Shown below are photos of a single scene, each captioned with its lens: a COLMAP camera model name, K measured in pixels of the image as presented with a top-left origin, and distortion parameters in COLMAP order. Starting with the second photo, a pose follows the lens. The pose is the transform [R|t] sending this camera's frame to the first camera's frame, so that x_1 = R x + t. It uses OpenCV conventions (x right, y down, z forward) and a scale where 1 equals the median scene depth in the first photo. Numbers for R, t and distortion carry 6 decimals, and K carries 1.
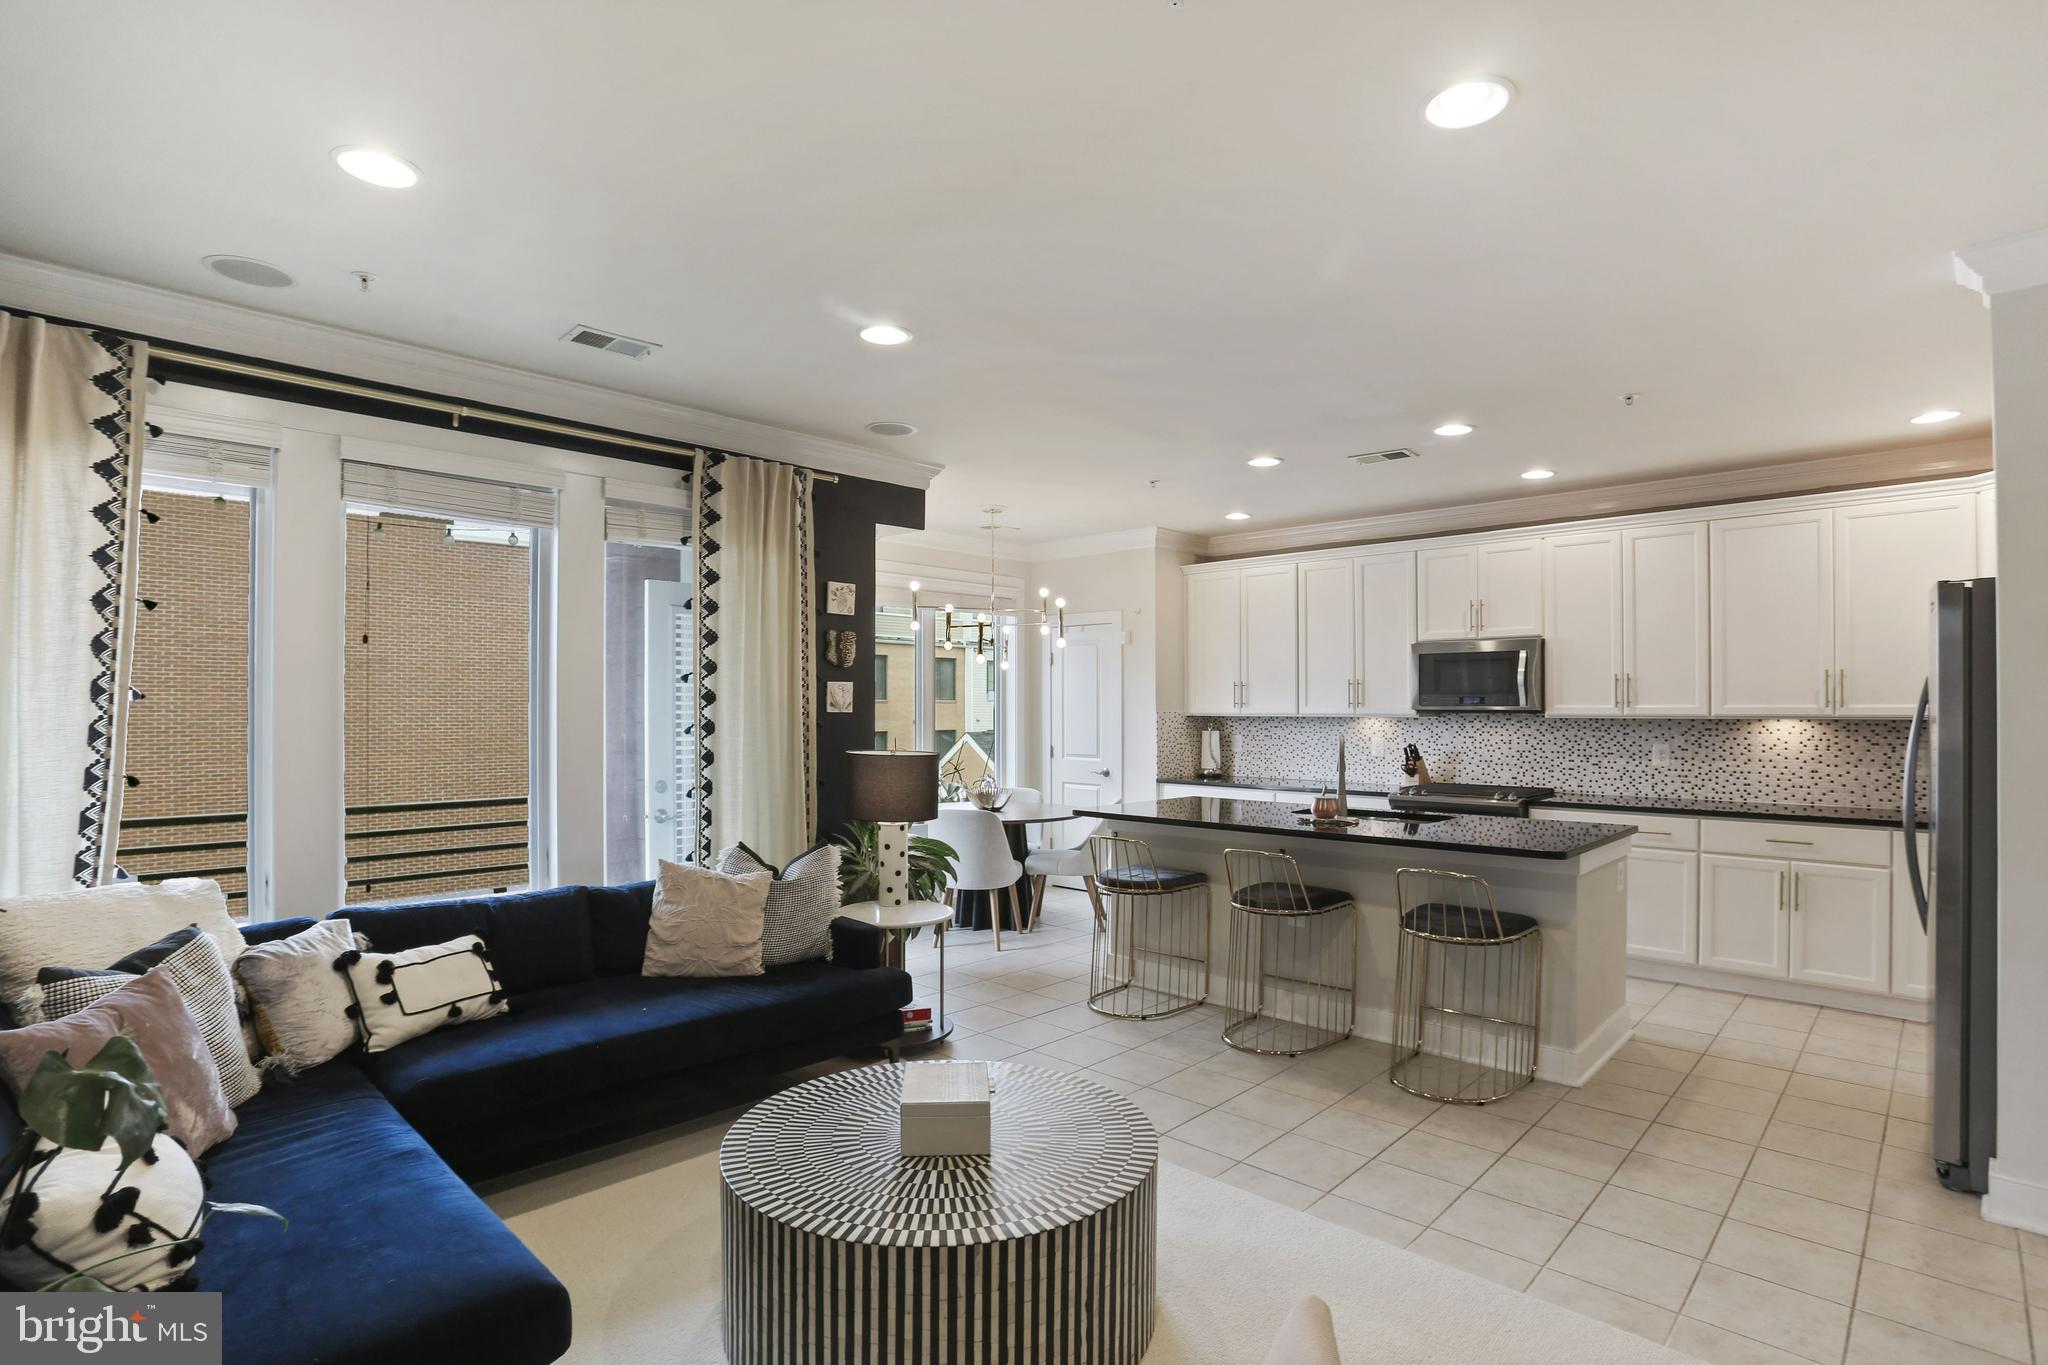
lens RADIAL K [[1100.2, 0, 1024.0], [0, 1100.2, 682.5], [0, 0, 1]] dist [-0.000164, 0.000119]
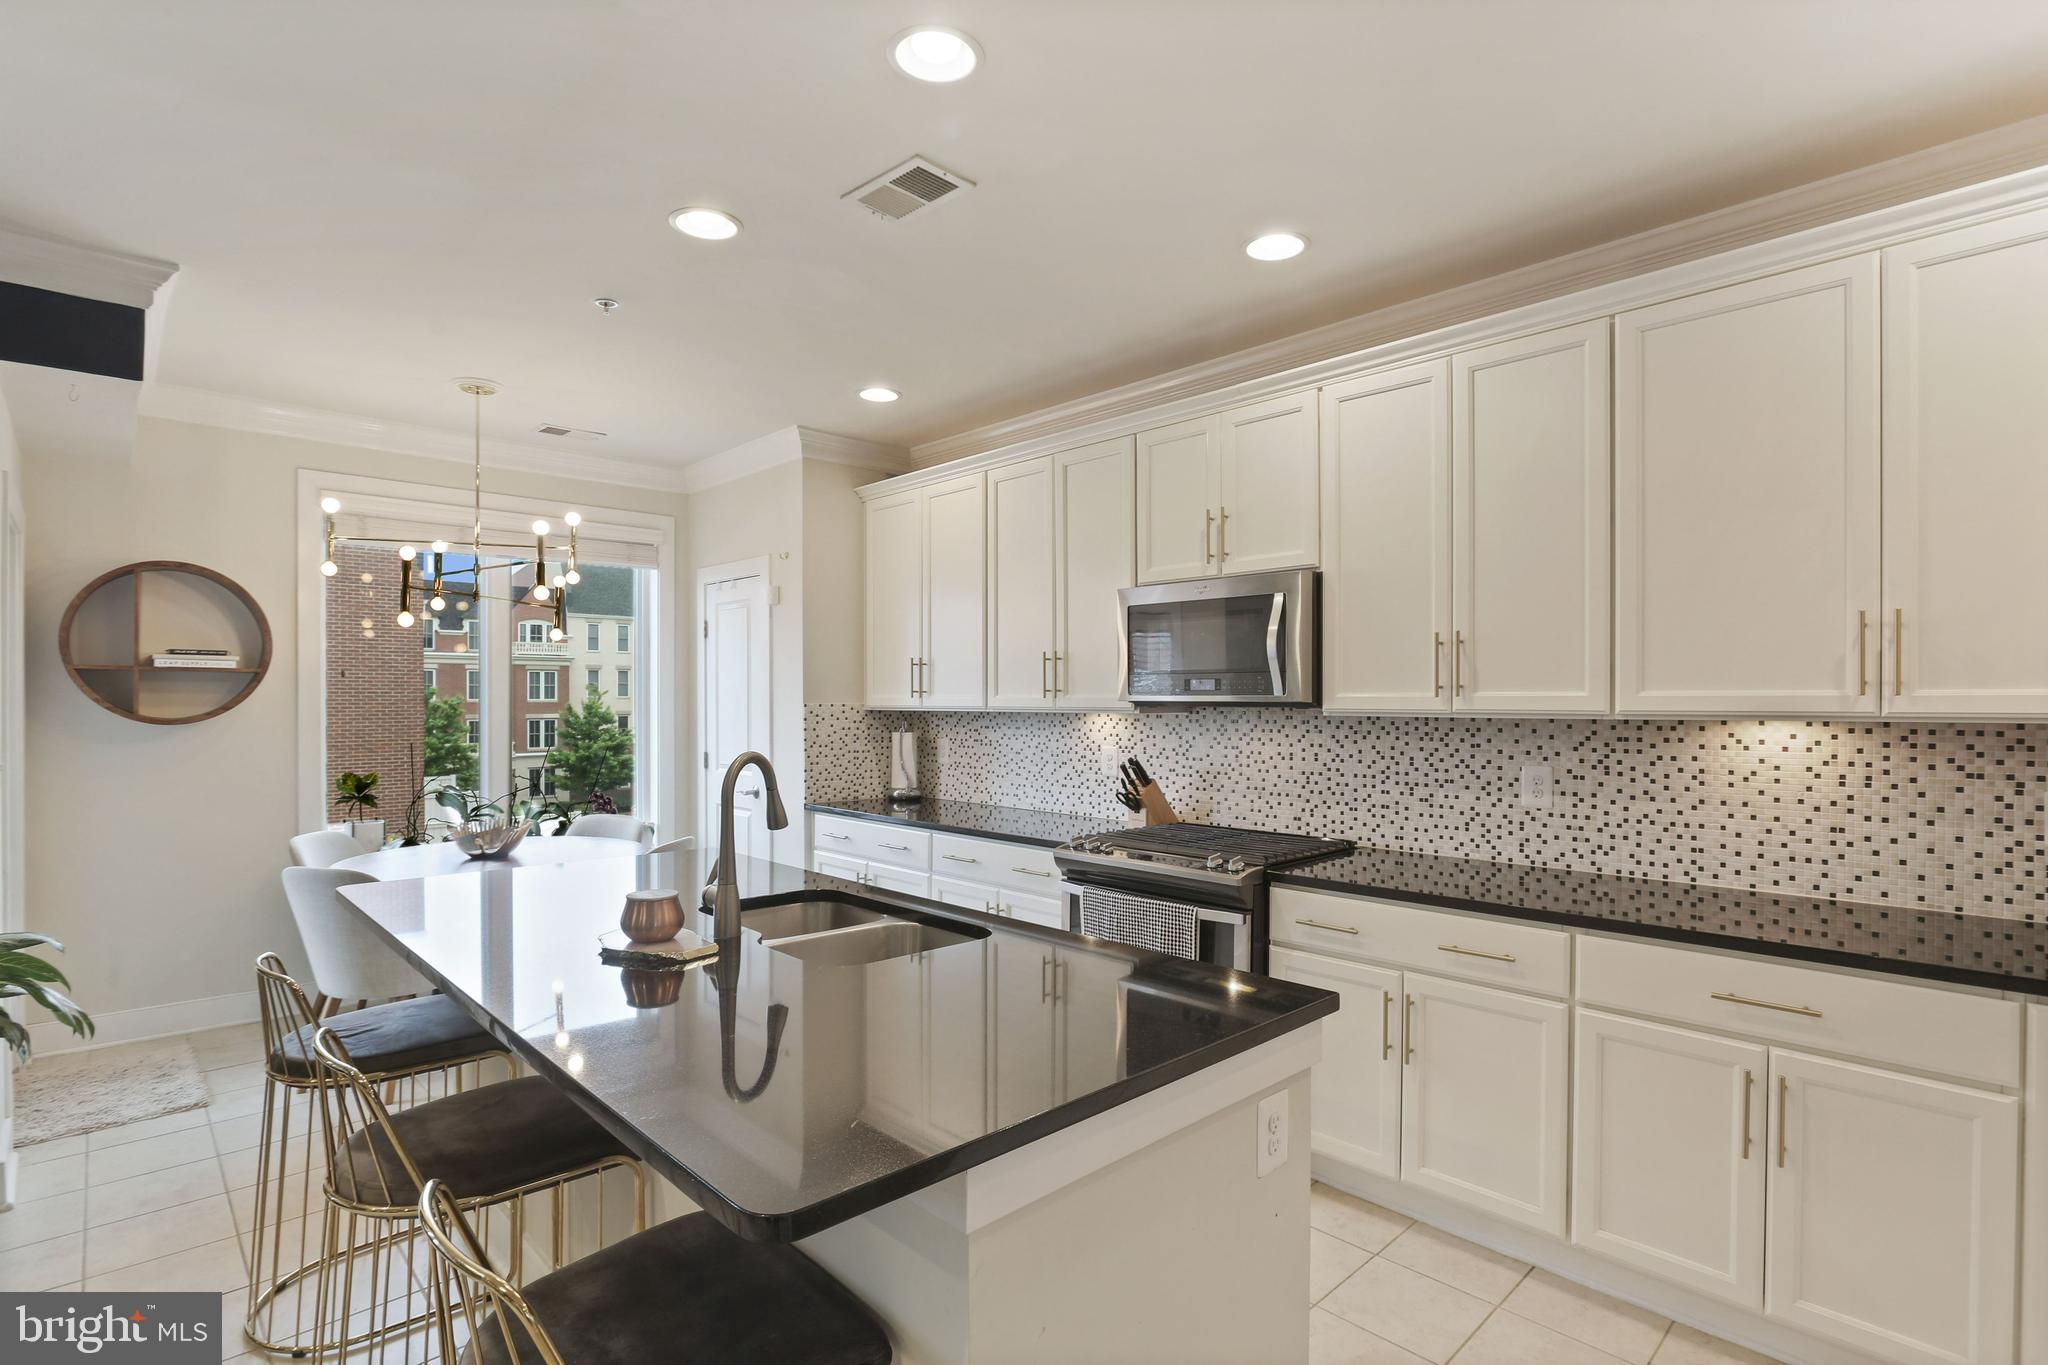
lens RADIAL K [[997.8, 0, 1024.0], [0, 997.8, 682.5], [0, 0, 1]] dist [-0.003933, -0.000221]
pose [[0.995929, -0.001053, -0.090139, 0.373356], [0.001532, 0.999985, 0.005250, 0.012746], [0.090132, -0.005367, 0.995915, 0.495049]]
